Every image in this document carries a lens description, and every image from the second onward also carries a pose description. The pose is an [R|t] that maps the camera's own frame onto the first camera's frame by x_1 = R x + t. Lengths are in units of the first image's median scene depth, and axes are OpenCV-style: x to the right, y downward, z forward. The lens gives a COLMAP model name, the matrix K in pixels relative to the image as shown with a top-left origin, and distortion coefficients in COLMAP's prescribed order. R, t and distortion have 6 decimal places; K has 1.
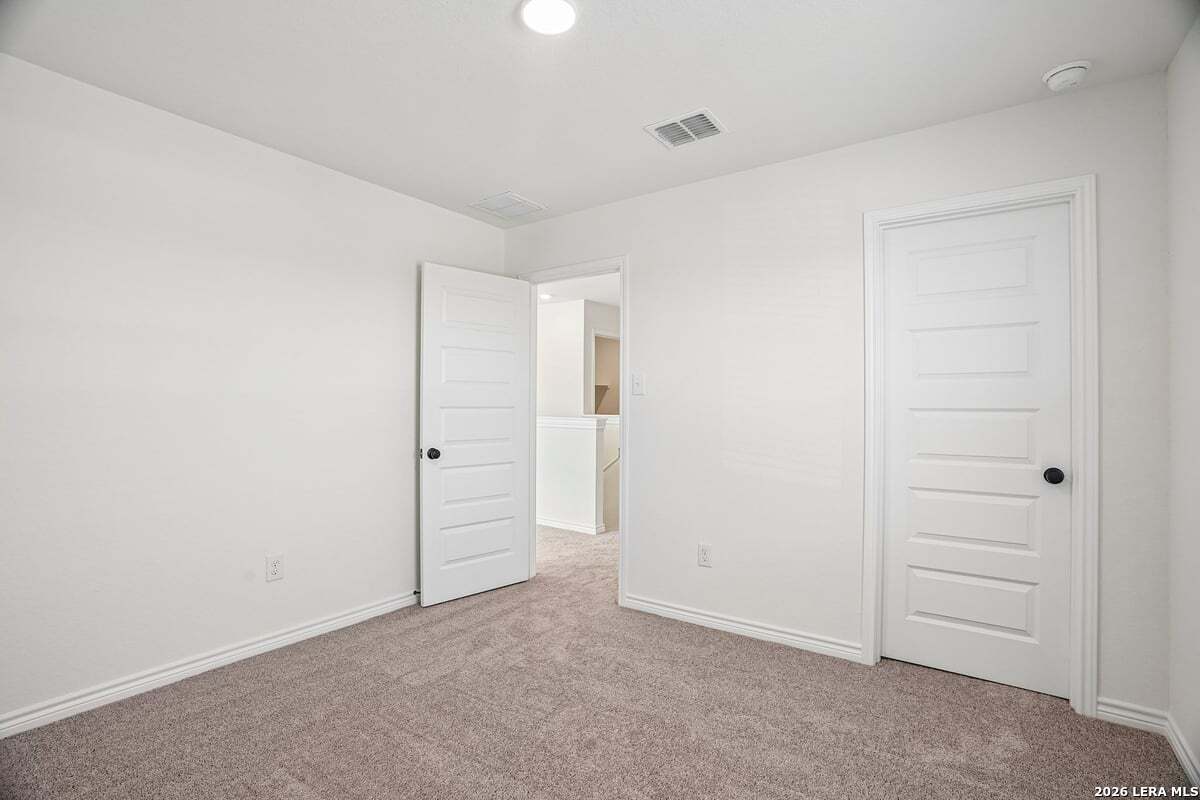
lens RADIAL K [[555.4, 0, 600.1], [0, 555.4, 398.3], [0, 0, 1]] dist [-0.066774, 0.029230]
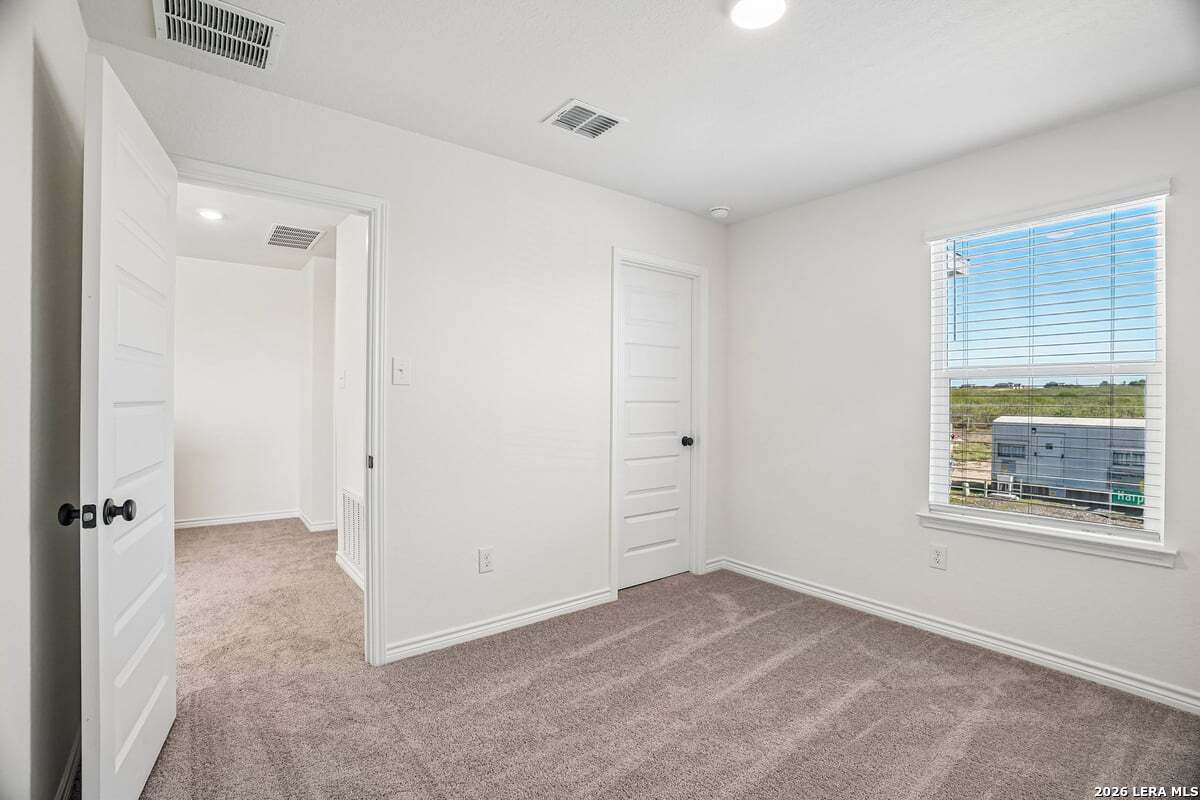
lens RADIAL K [[555.4, 0, 600.1], [0, 555.4, 398.3], [0, 0, 1]] dist [-0.066774, 0.029230]
pose [[0.291719, -0.001287, 0.956503, -0.800615], [-0.017289, 0.999829, 0.006618, 0.004130], [-0.956348, -0.018467, 0.291647, 0.690319]]
